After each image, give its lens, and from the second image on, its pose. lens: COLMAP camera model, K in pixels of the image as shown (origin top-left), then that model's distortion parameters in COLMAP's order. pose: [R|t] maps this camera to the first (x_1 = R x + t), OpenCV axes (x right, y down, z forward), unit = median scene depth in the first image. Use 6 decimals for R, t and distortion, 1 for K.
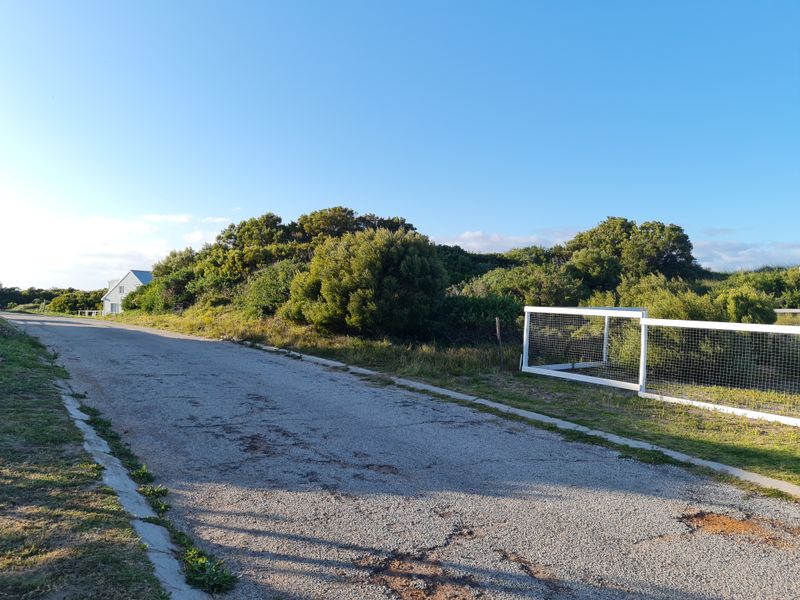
lens RADIAL K [[598.2, 0, 400.0], [0, 598.2, 300.0], [0, 0, 1]] dist [0.073900, -0.056269]
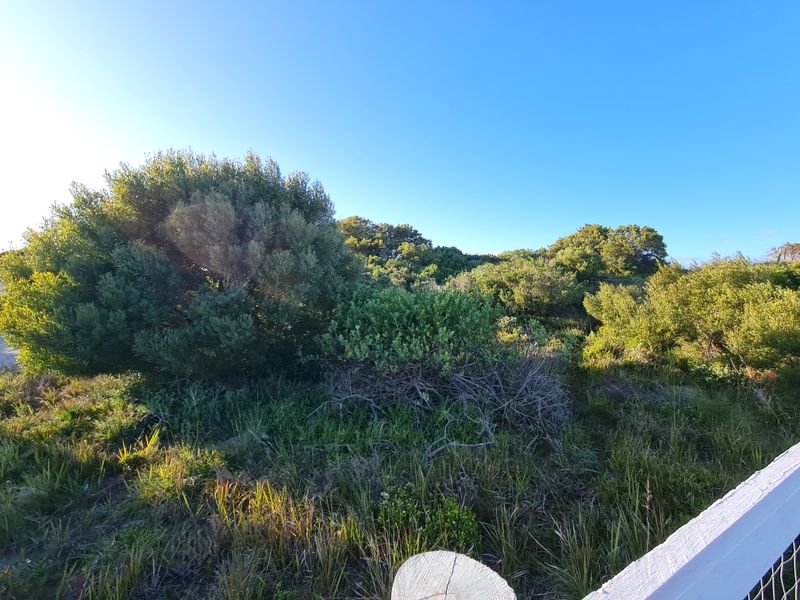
lens RADIAL K [[325.8, 0, 403.9], [0, 325.8, 298.7], [0, 0, 1]] dist [-0.000204, -0.000186]
pose [[0.992162, 0.000490, -0.124958, 0.078220], [0.002093, 0.999787, 0.020538, -0.003209], [0.124941, -0.020639, 0.991949, 0.361033]]
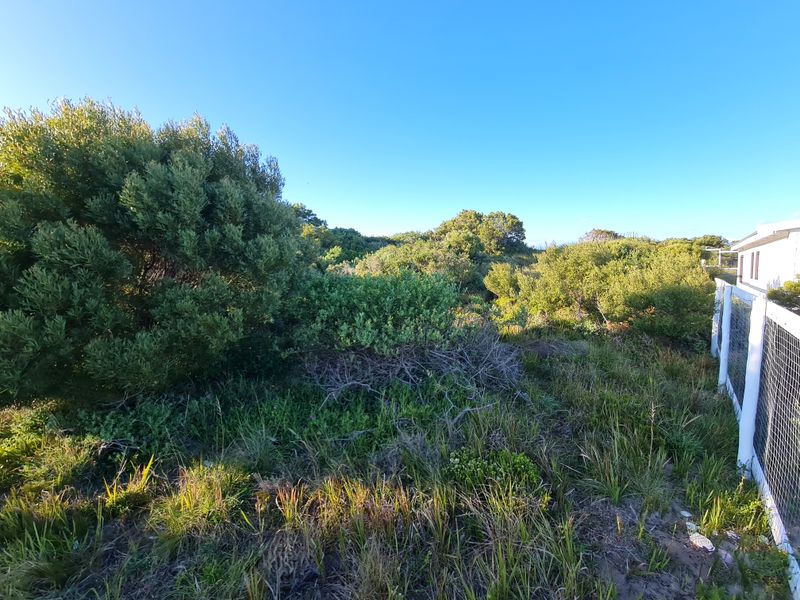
lens RADIAL K [[325.8, 0, 403.9], [0, 325.8, 298.7], [0, 0, 1]] dist [-0.000204, -0.000186]
pose [[0.972949, -0.051461, 0.225216, 0.044716], [0.033169, 0.995891, 0.084264, -0.005096], [-0.228627, -0.074514, 0.970658, 0.359021]]
